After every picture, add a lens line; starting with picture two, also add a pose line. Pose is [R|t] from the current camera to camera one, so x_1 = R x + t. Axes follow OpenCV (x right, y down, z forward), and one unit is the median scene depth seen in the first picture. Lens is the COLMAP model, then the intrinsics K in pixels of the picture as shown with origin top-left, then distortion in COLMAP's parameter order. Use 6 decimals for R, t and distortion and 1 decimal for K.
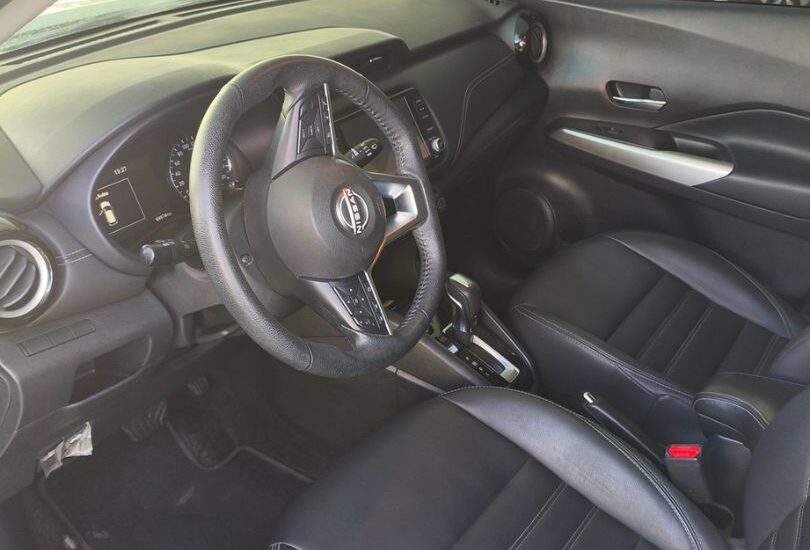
lens RADIAL K [[809.5, 0, 405.0], [0, 809.5, 275.0], [0, 0, 1]] dist [0.117296, -0.495301]
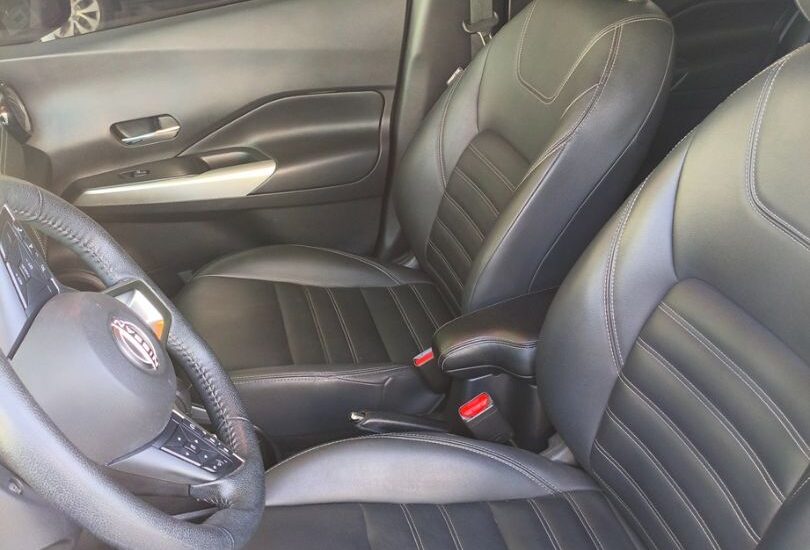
lens RADIAL K [[809.5, 0, 405.0], [0, 809.5, 275.0], [0, 0, 1]] dist [0.117296, -0.495301]
pose [[0.650132, -0.418075, 0.634462, -0.191363], [0.443584, 0.886784, 0.129801, -0.066954], [-0.616896, 0.197049, 0.761978, 0.150755]]
